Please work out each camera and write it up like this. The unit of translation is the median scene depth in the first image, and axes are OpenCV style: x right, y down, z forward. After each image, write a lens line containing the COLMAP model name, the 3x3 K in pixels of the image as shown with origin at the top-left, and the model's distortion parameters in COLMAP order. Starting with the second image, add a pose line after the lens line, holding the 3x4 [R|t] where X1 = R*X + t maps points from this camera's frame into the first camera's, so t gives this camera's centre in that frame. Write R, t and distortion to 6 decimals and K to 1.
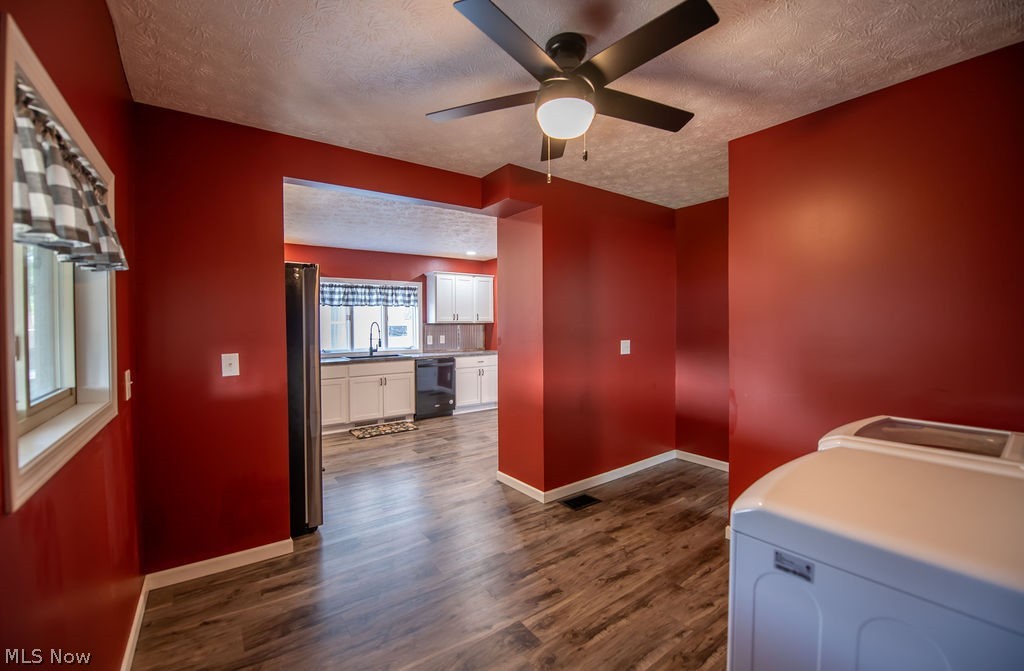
lens RADIAL K [[413.1, 0, 512.8], [0, 413.1, 330.1], [0, 0, 1]] dist [-0.017320, -0.000289]
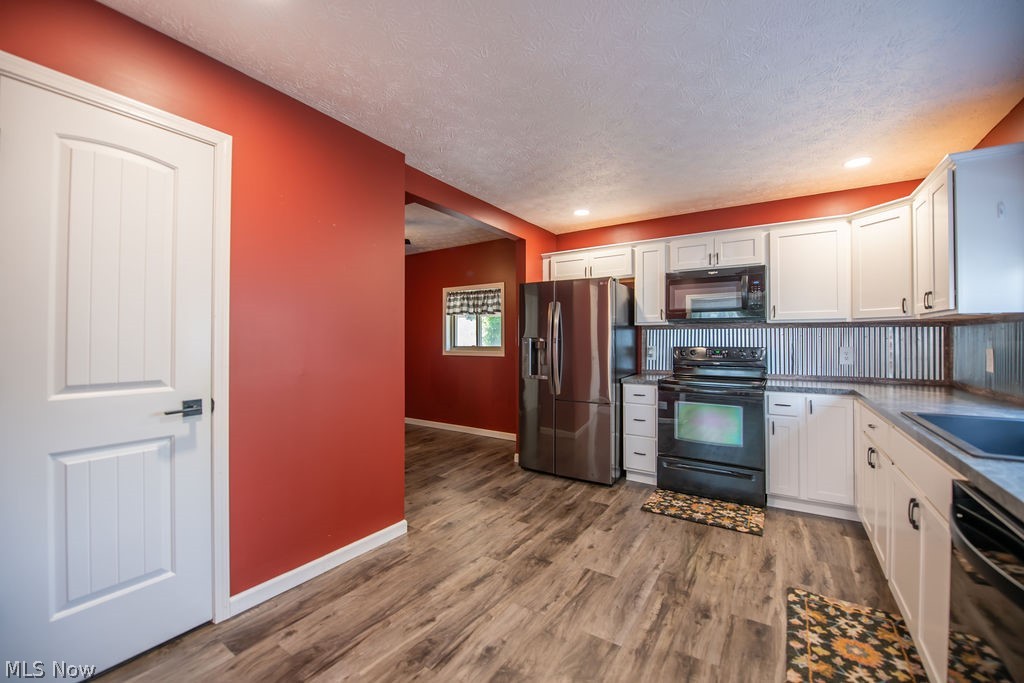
lens RADIAL K [[406.8, 0, 513.7], [0, 406.8, 336.5], [0, 0, 1]] dist [-0.014567, -0.002848]
pose [[-0.935292, 0.002861, -0.353866, 0.023222], [-0.000375, 0.999959, 0.009077, 0.005563], [0.353878, 0.008623, -0.935252, 1.070702]]
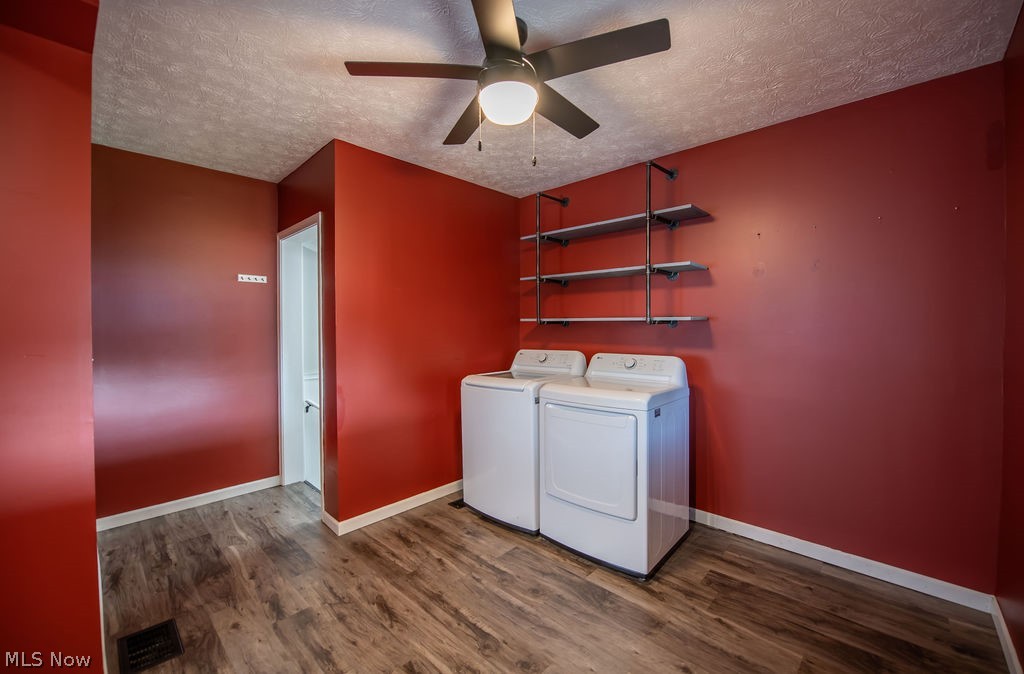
lens RADIAL K [[413.1, 0, 512.8], [0, 413.1, 331.6], [0, 0, 1]] dist [-0.017320, -0.000289]
pose [[-0.177487, -0.003033, 0.984119, -0.238432], [0.022432, 0.999723, 0.007127, 0.006503], [-0.983868, 0.023341, -0.177369, 0.335298]]
